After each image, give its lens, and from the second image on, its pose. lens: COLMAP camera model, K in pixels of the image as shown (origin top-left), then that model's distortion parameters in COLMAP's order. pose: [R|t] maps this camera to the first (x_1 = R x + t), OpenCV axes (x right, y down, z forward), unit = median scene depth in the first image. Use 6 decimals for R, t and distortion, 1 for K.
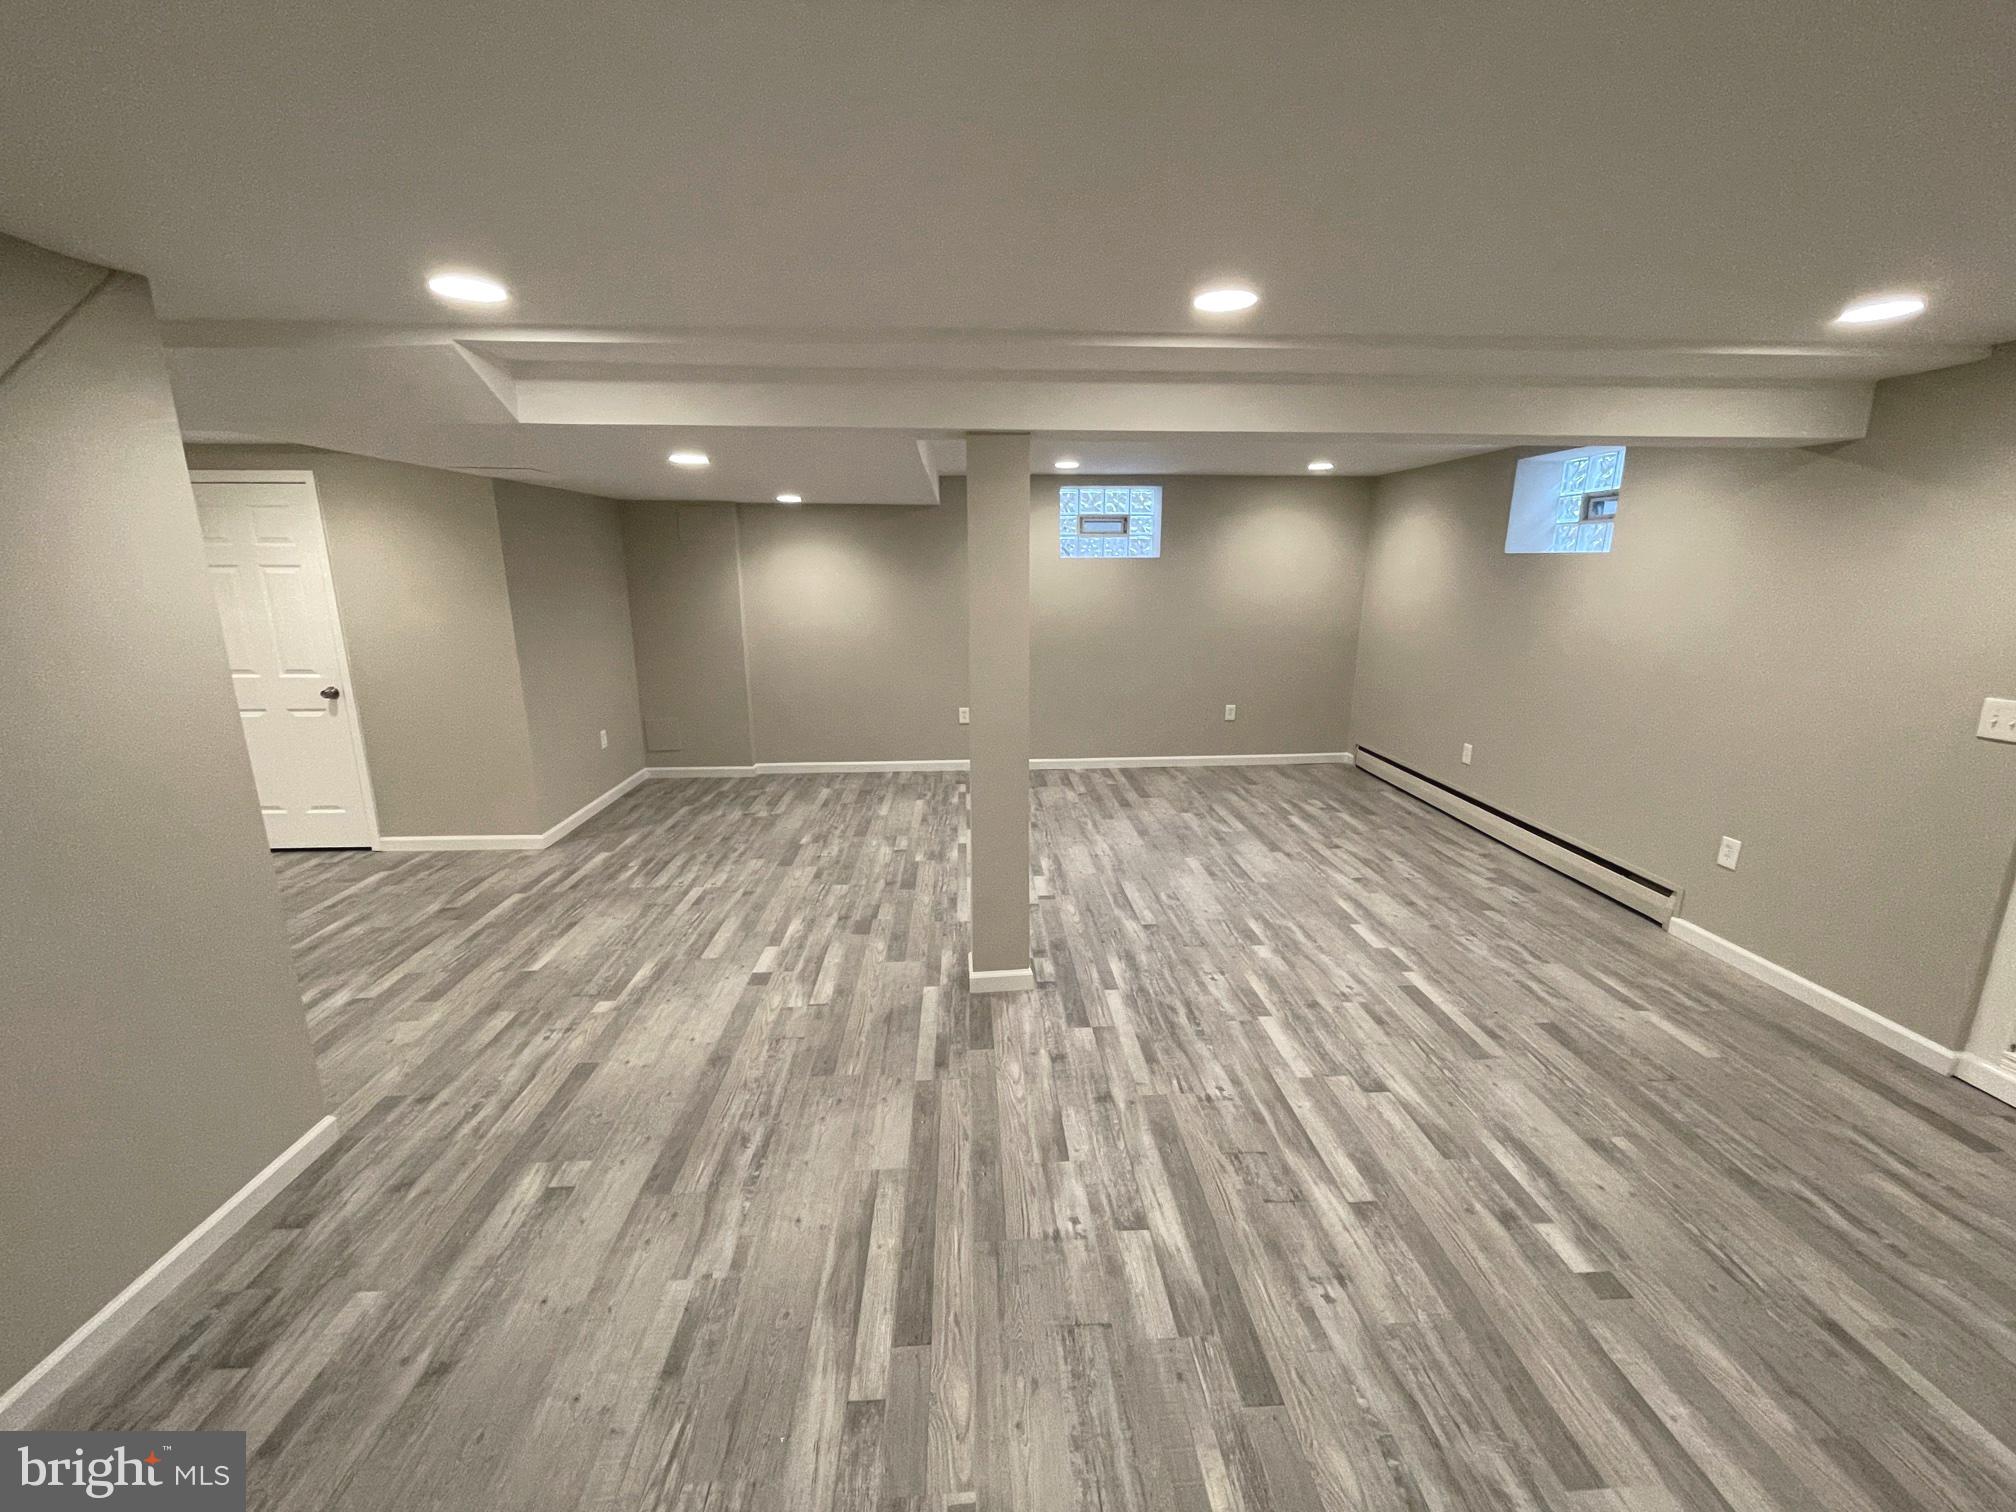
lens RADIAL K [[804.6, 0, 1013.0], [0, 804.6, 755.0], [0, 0, 1]] dist [-0.000551, -0.000452]
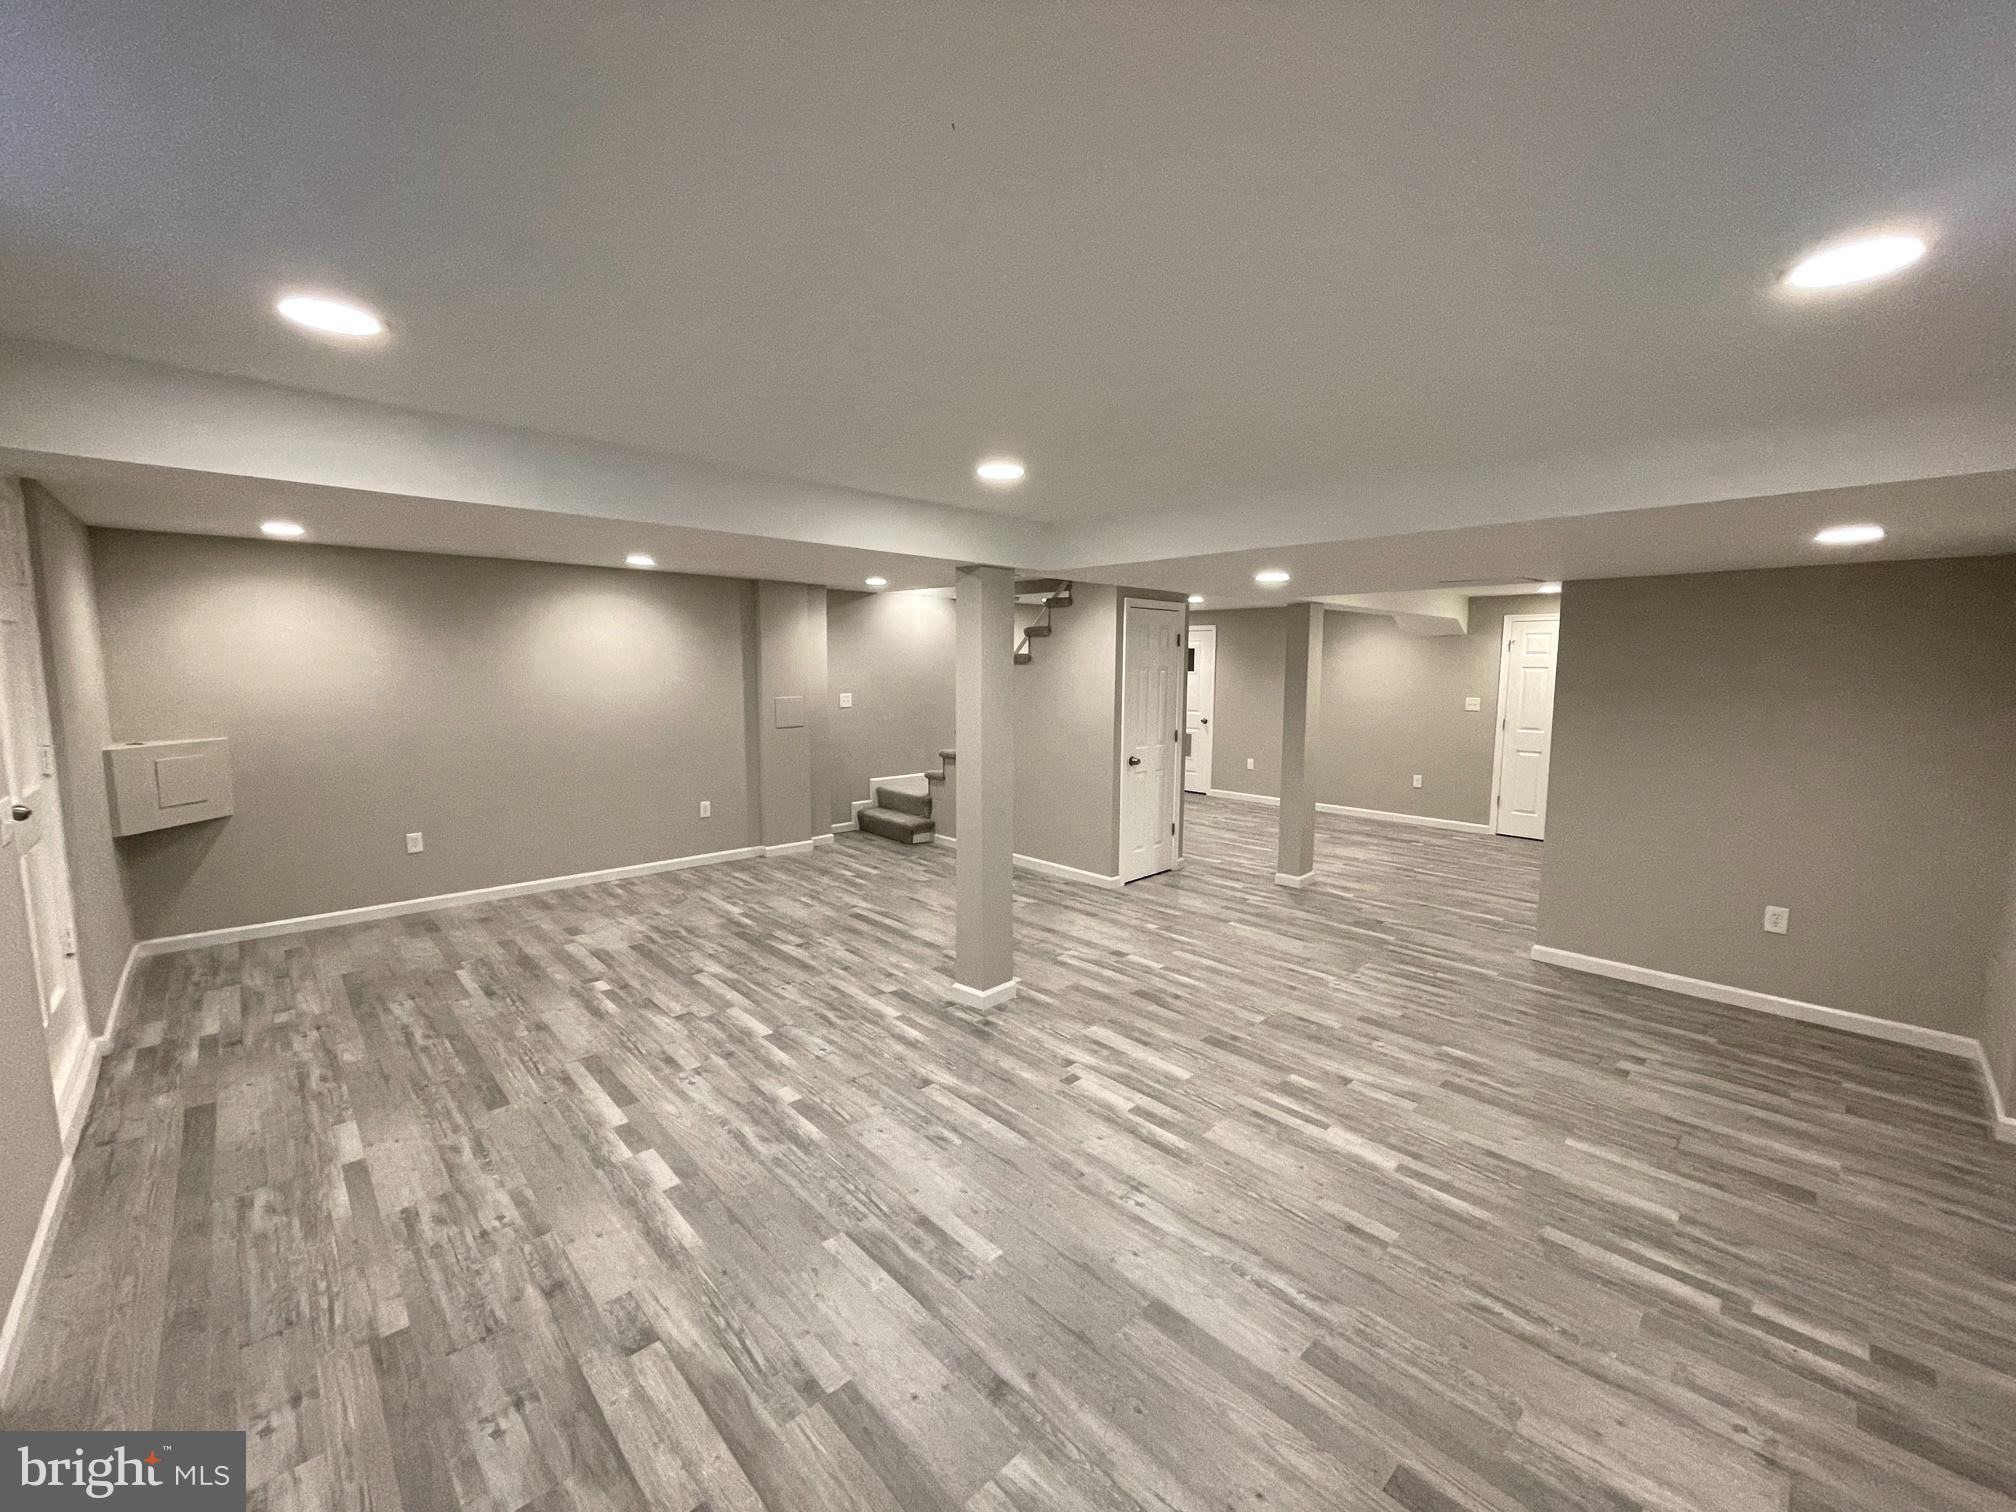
lens RADIAL K [[823.5, 0, 997.8], [0, 823.5, 751.4], [0, 0, 1]] dist [-0.003590, -0.000091]
pose [[-0.773342, 0.061634, -0.630986, 0.712210], [-0.152822, 0.947794, 0.279879, -0.413057], [0.615295, 0.312871, -0.723550, 1.763079]]
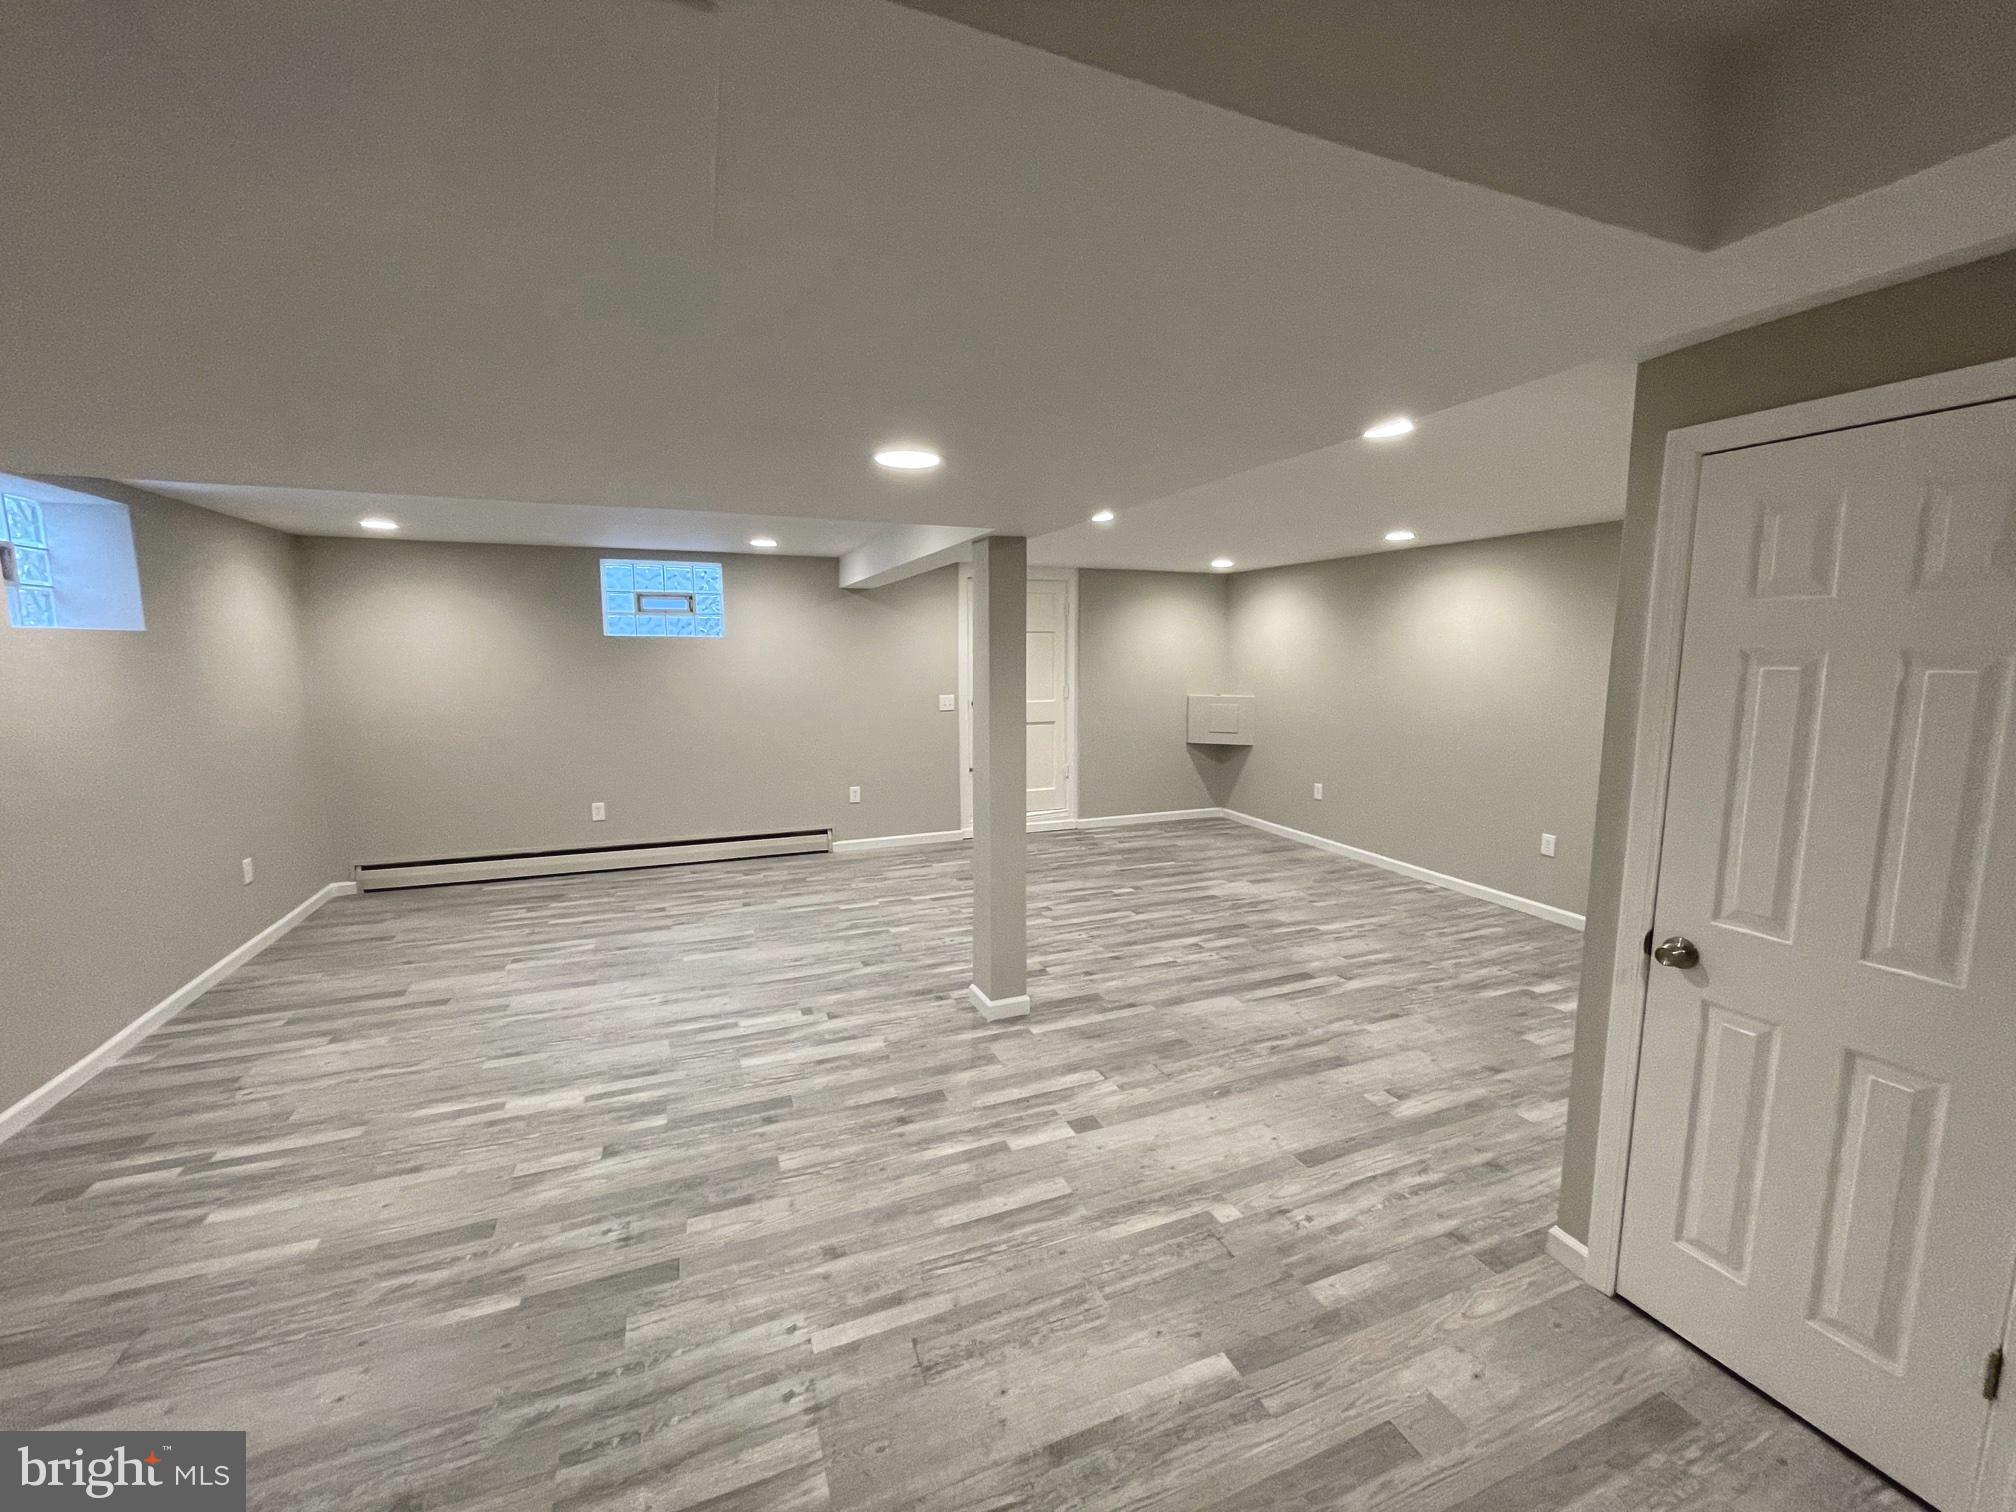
lens RADIAL K [[804.6, 0, 1013.0], [0, 804.6, 755.0], [0, 0, 1]] dist [-0.000551, -0.000452]
pose [[-0.315068, -0.126174, 0.940645, -1.017942], [0.218482, 0.954861, 0.201261, -0.272342], [-0.923579, 0.268925, -0.273280, 1.177036]]
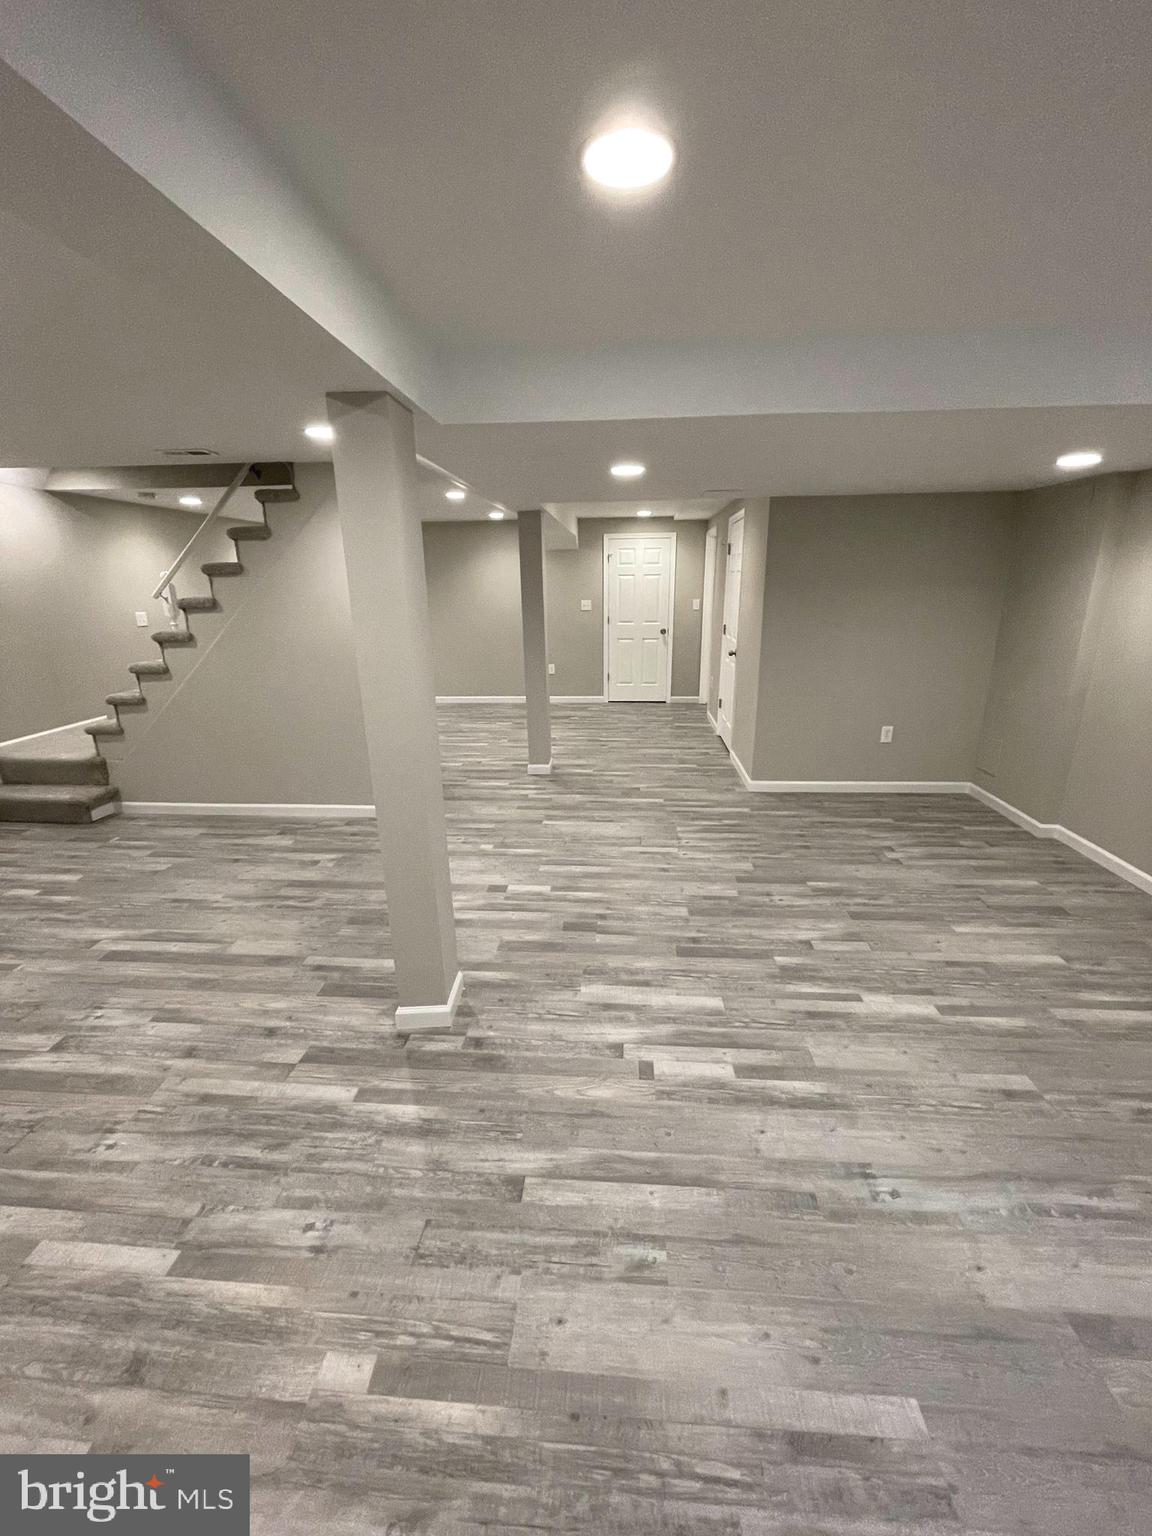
lens RADIAL K [[627.4, 0, 582.3], [0, 627.4, 773.1], [0, 0, 1]] dist [-0.003590, -0.000091]
pose [[-0.134253, 0.292041, -0.946936, 0.570697], [-0.214825, 0.924285, 0.315512, -0.244413], [0.967381, 0.245784, -0.061350, 1.133020]]
